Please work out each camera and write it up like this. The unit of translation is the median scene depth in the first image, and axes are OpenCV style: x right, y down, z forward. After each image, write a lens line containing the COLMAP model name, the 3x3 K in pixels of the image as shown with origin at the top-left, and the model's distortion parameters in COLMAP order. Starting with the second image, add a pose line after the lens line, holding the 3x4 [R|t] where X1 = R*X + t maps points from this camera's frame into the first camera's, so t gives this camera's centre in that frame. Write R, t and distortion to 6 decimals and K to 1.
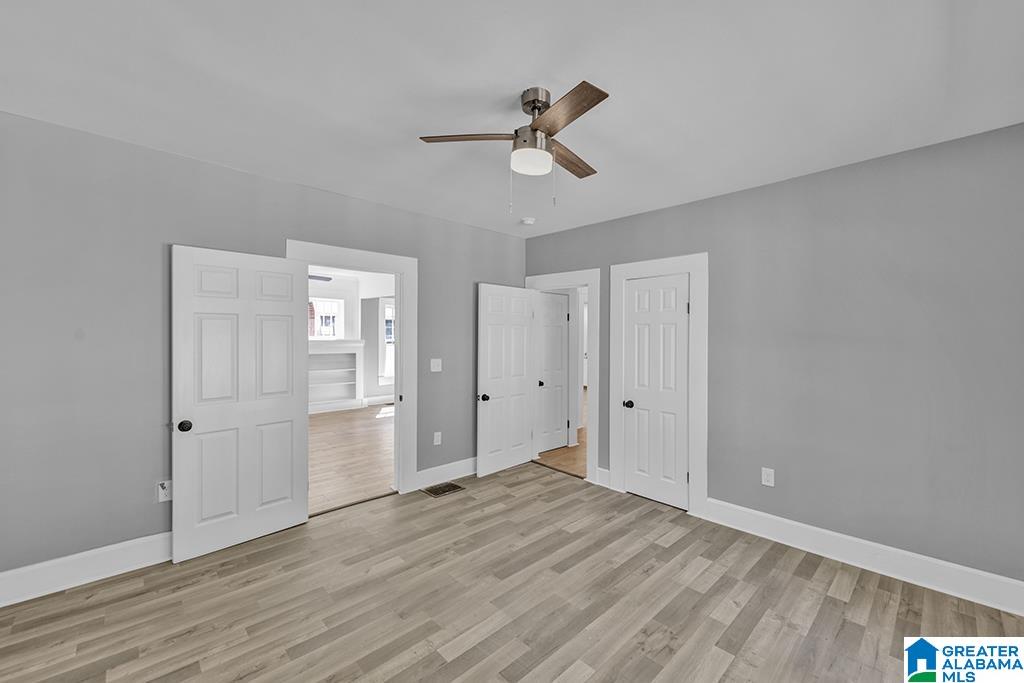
lens RADIAL K [[408.5, 0, 513.2], [0, 408.5, 337.2], [0, 0, 1]] dist [-0.002056, -0.000474]
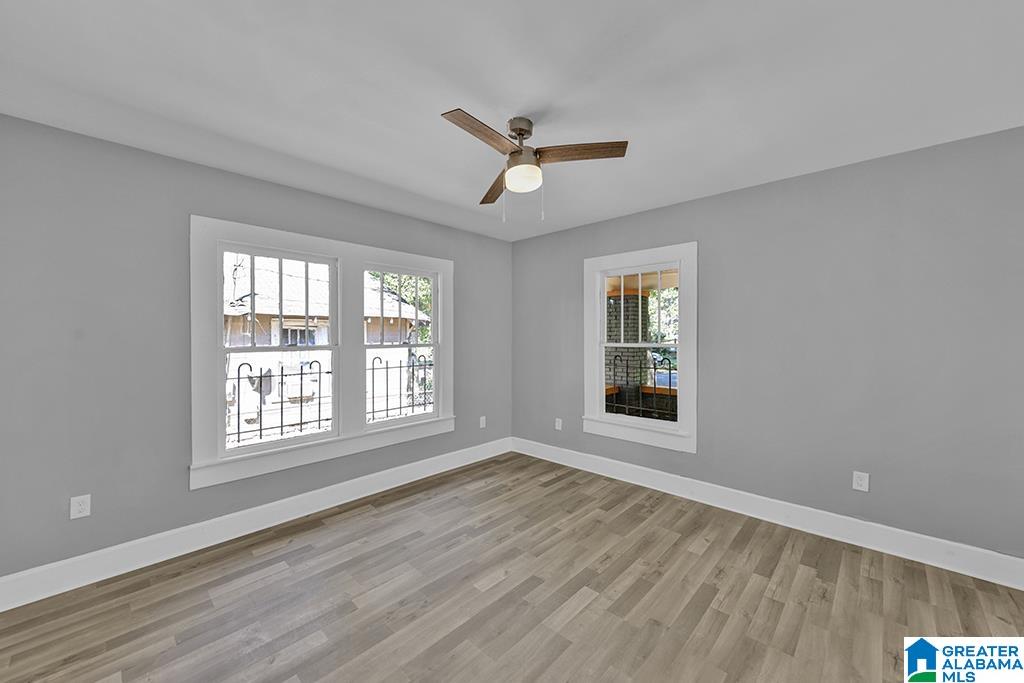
lens RADIAL K [[408.5, 0, 513.2], [0, 408.5, 337.2], [0, 0, 1]] dist [-0.002056, -0.000474]
pose [[-0.998210, -0.005144, -0.059590, 0.133880], [-0.005521, 0.999966, 0.006158, 0.000954], [0.059557, 0.006476, -0.998204, 2.039713]]
